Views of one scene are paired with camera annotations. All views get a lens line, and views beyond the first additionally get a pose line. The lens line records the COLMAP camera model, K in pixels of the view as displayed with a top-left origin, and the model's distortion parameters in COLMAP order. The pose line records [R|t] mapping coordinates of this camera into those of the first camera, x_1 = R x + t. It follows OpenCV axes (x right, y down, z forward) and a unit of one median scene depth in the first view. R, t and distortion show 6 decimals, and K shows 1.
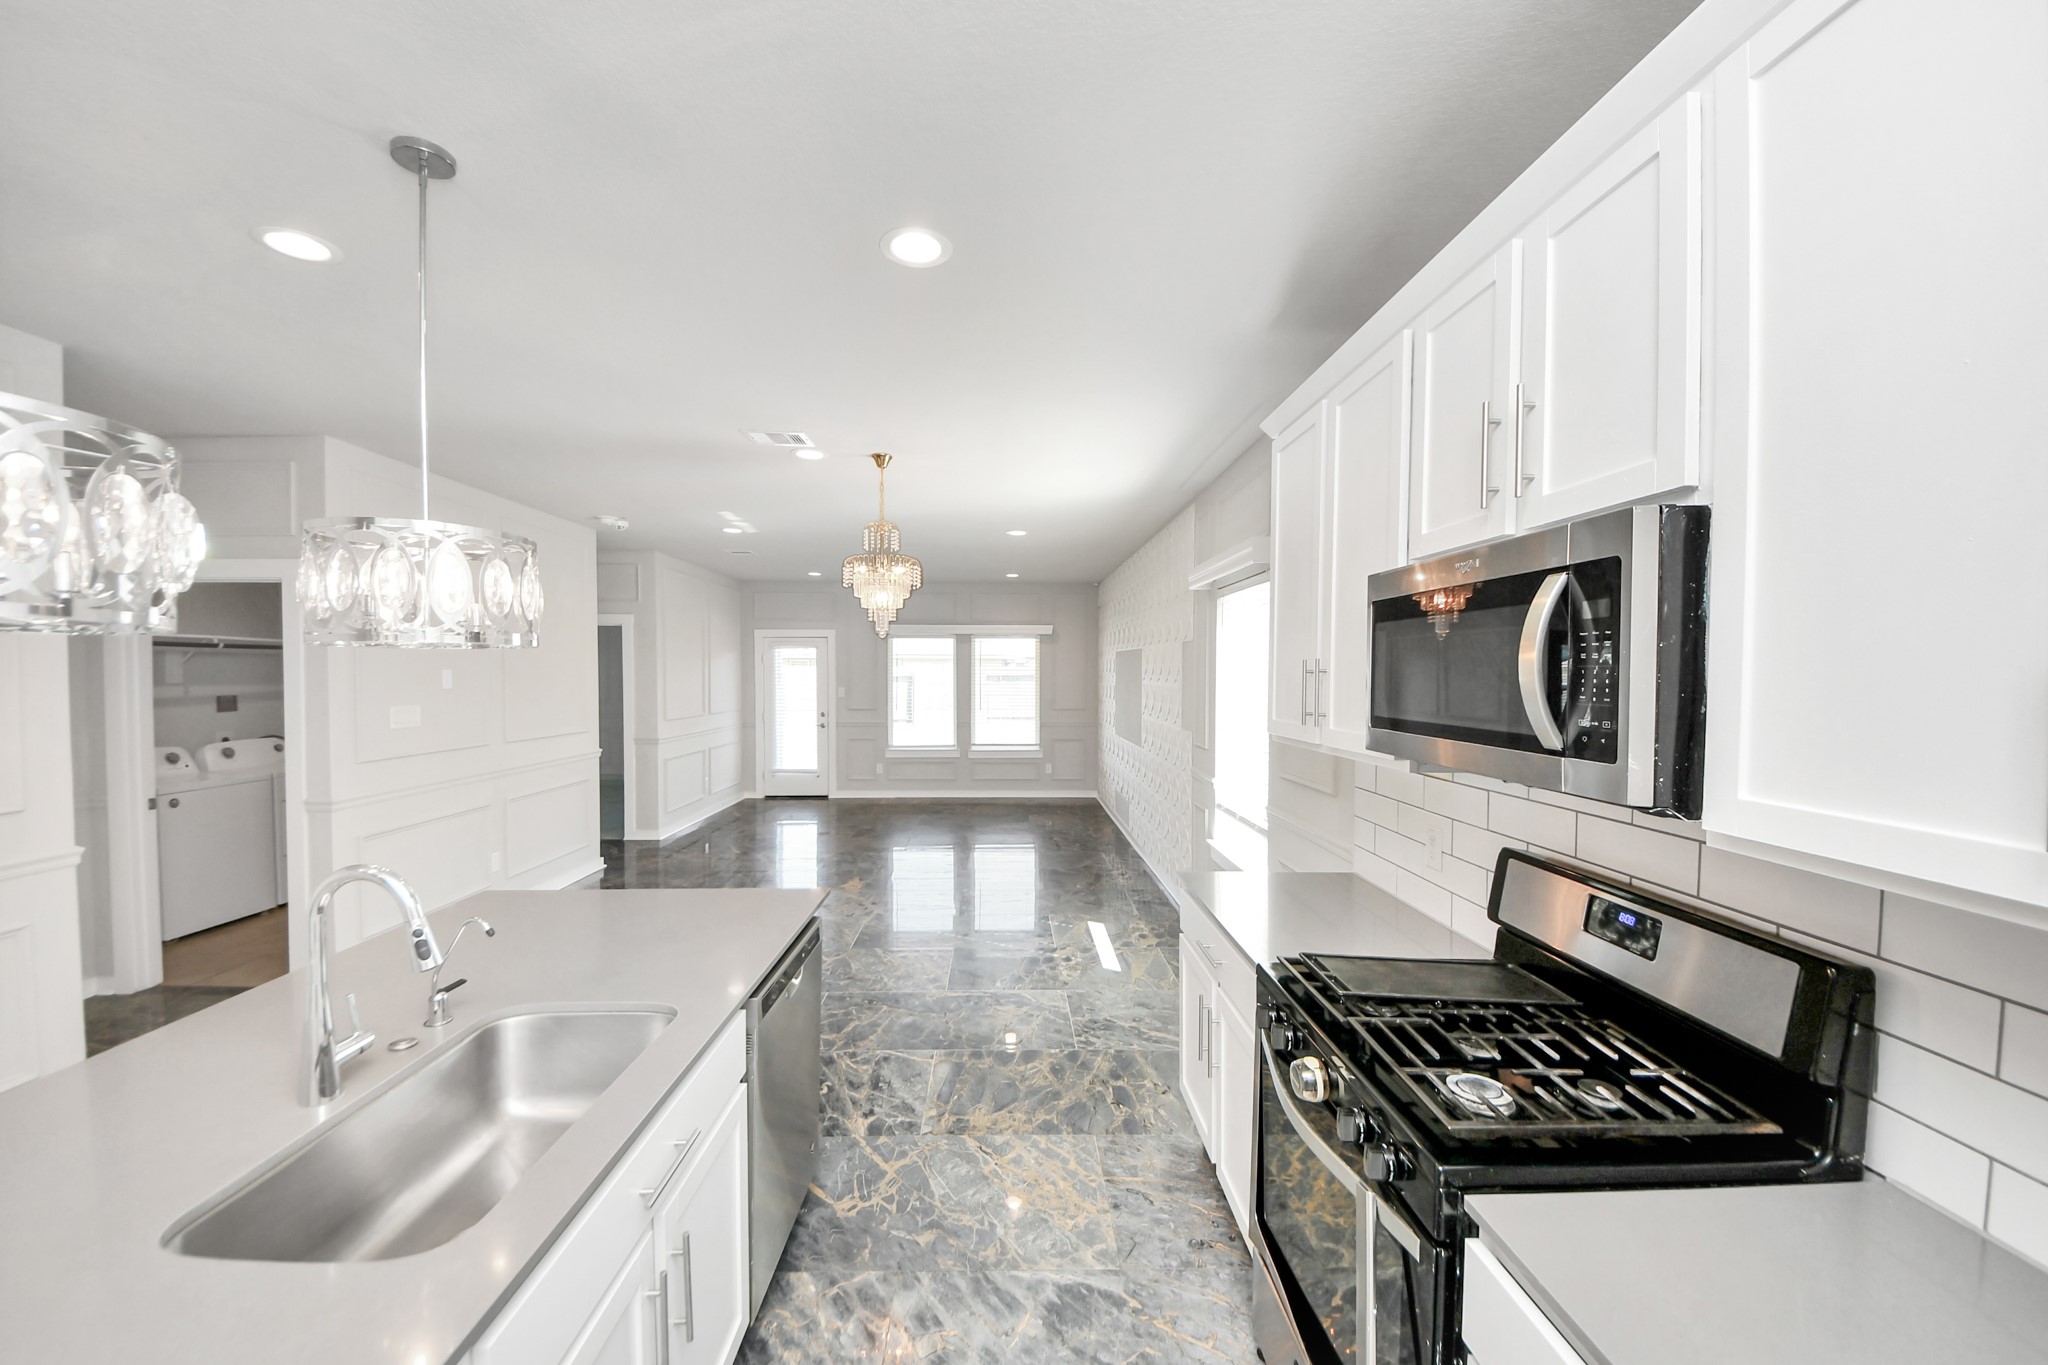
lens RADIAL K [[764.6, 0, 1024.0], [0, 764.6, 682.5], [0, 0, 1]] dist [0.047708, -0.026151]
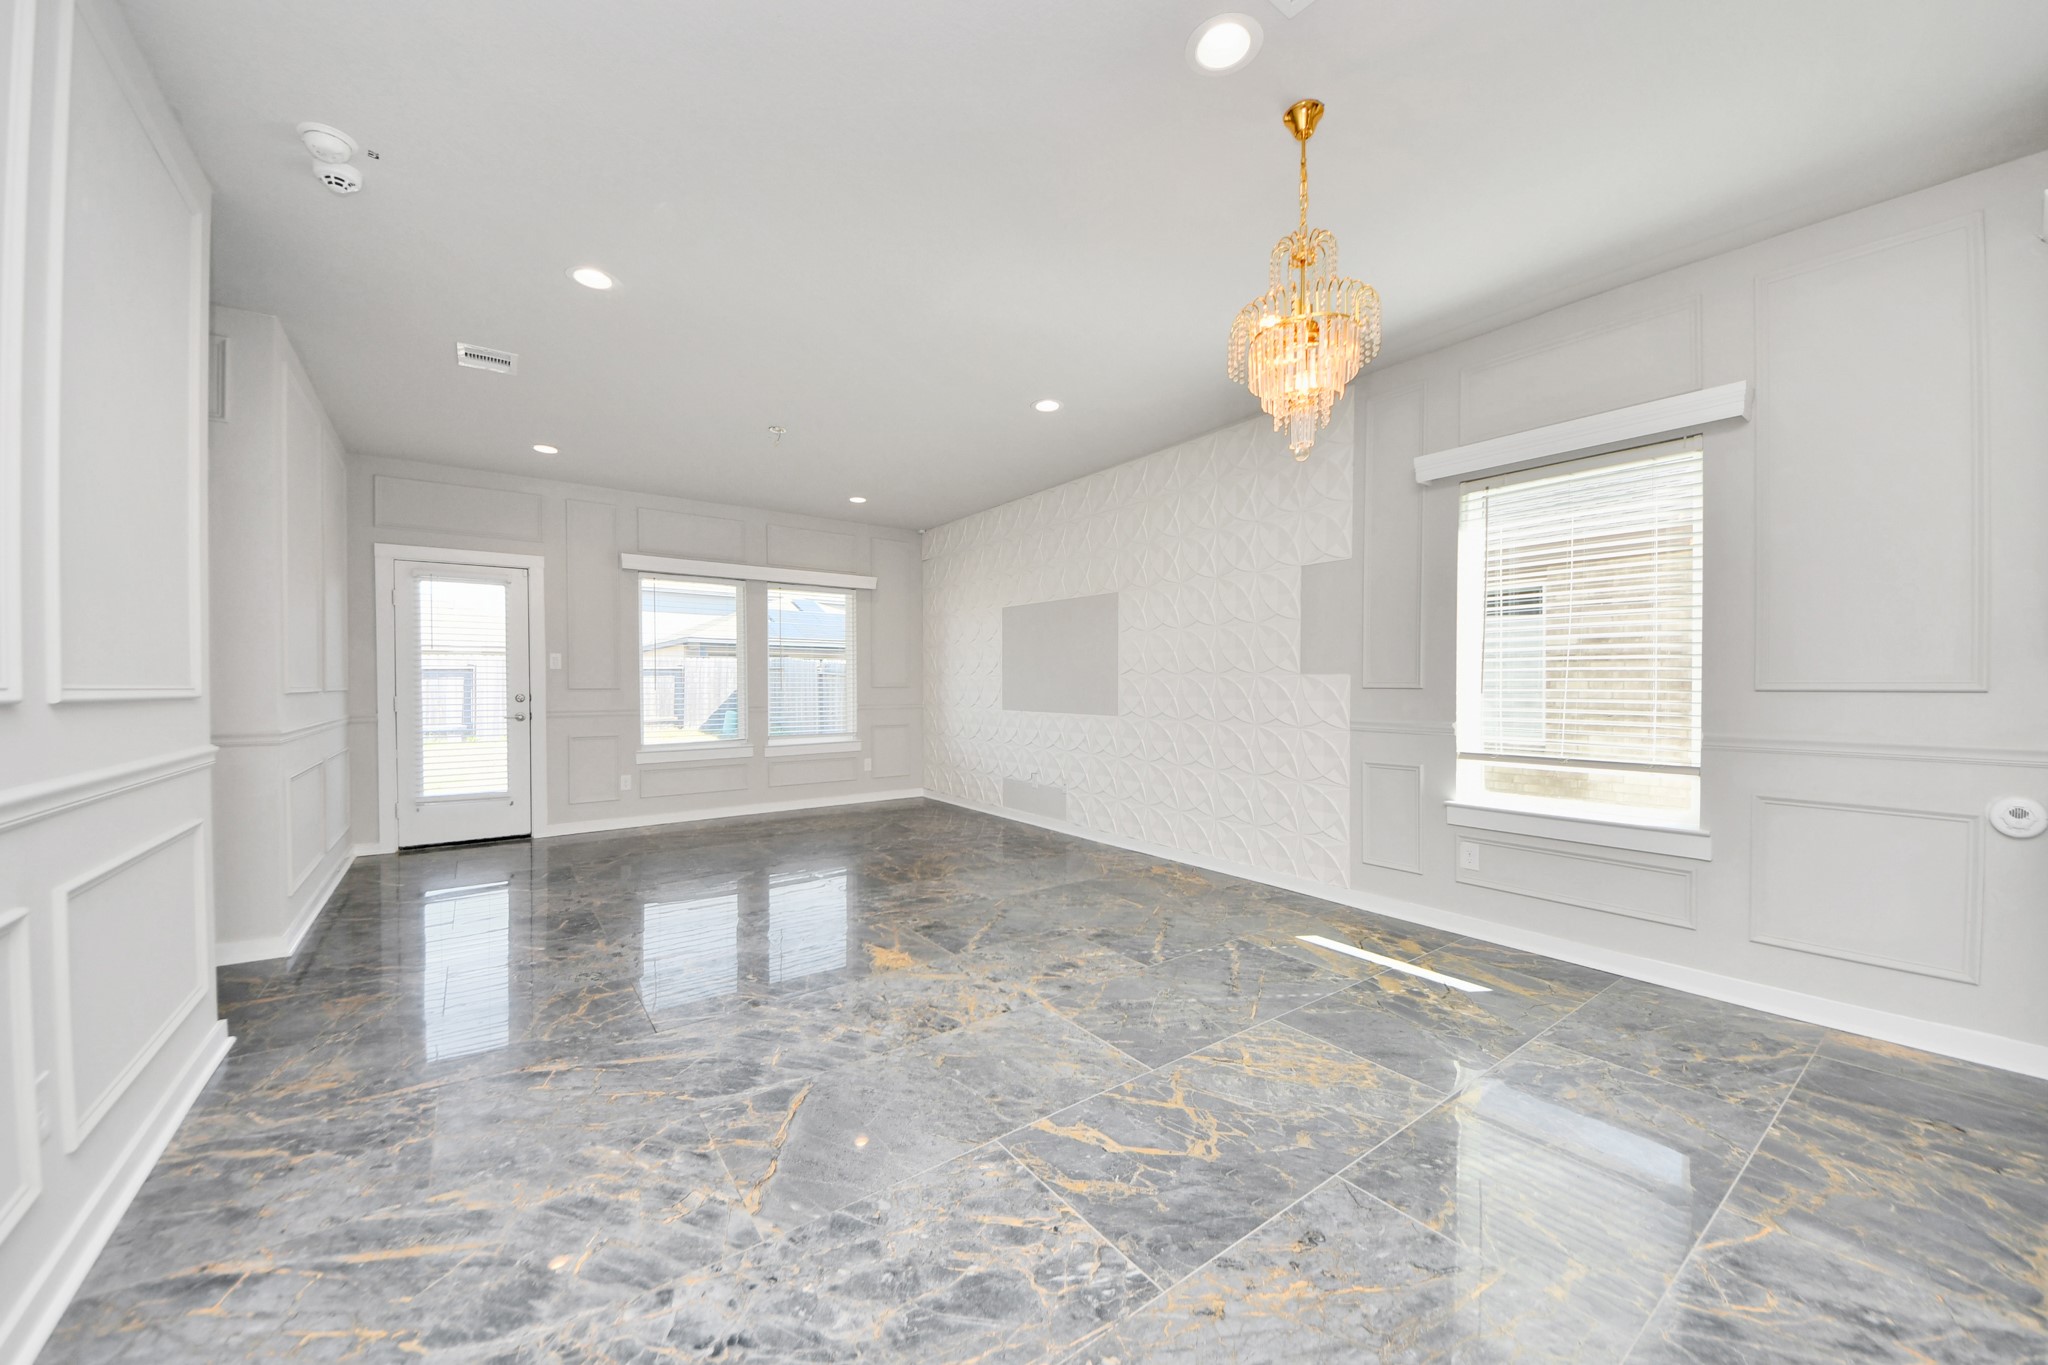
lens RADIAL K [[764.6, 0, 1024.0], [0, 764.6, 682.5], [0, 0, 1]] dist [0.047708, -0.026151]
pose [[0.827572, -0.007883, 0.561305, -0.276363], [0.014595, 0.999866, -0.007476, 0.039562], [-0.561170, 0.014379, 0.827576, 0.283966]]
